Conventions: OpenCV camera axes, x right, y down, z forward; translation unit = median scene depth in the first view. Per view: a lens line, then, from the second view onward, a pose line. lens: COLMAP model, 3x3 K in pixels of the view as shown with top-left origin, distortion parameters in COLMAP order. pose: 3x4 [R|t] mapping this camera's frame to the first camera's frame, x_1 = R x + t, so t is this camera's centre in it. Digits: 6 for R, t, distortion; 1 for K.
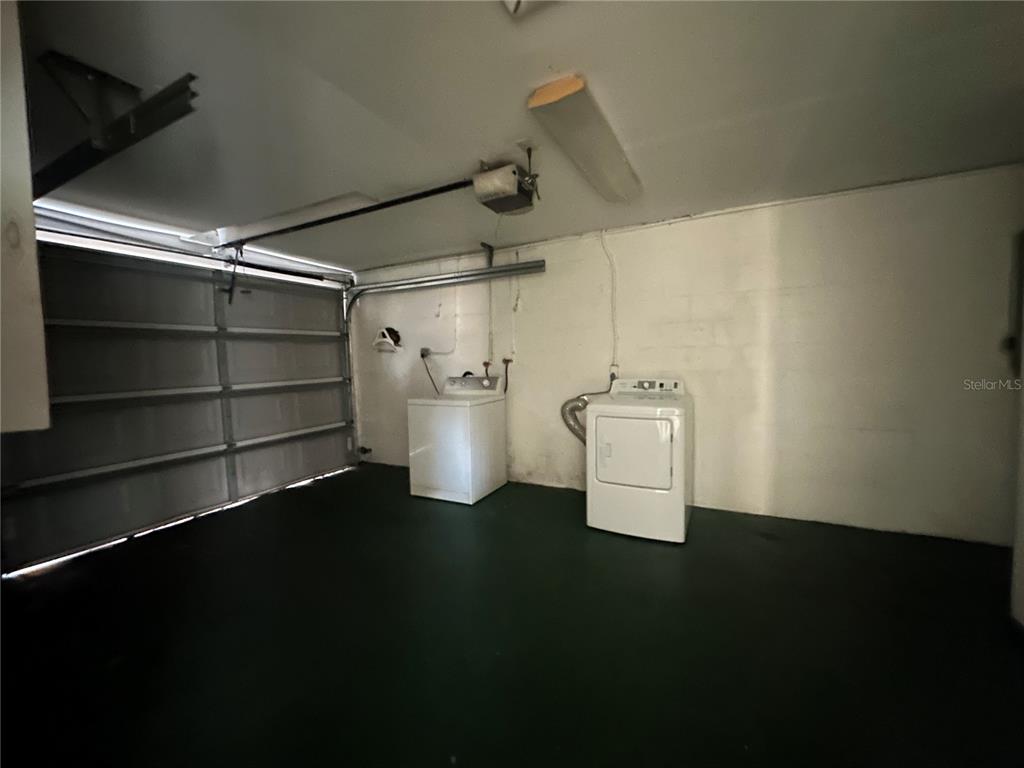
lens RADIAL K [[410.3, 0, 512.0], [0, 410.3, 384.0], [0, 0, 1]] dist [0.001553, 0.000138]
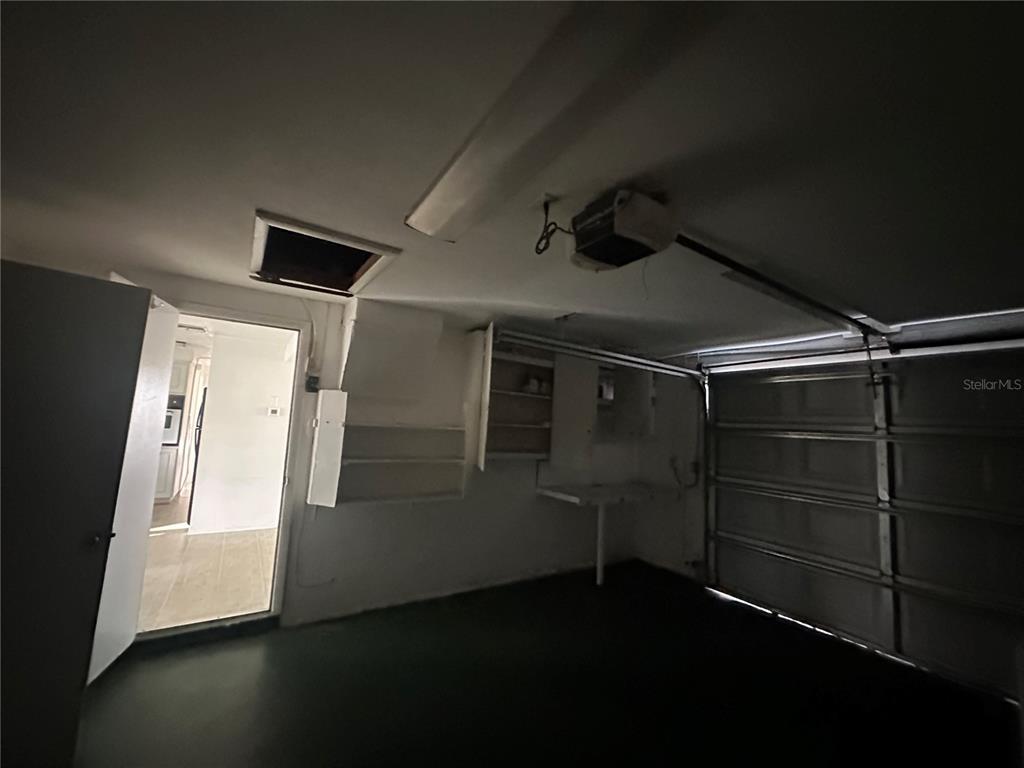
lens RADIAL K [[410.3, 0, 512.0], [0, 410.3, 384.0], [0, 0, 1]] dist [0.001553, 0.000138]
pose [[-0.477928, -0.100806, -0.872595, 0.468934], [-0.111572, 0.992314, -0.053527, -0.113005], [0.871284, 0.071775, -0.485502, 0.878862]]
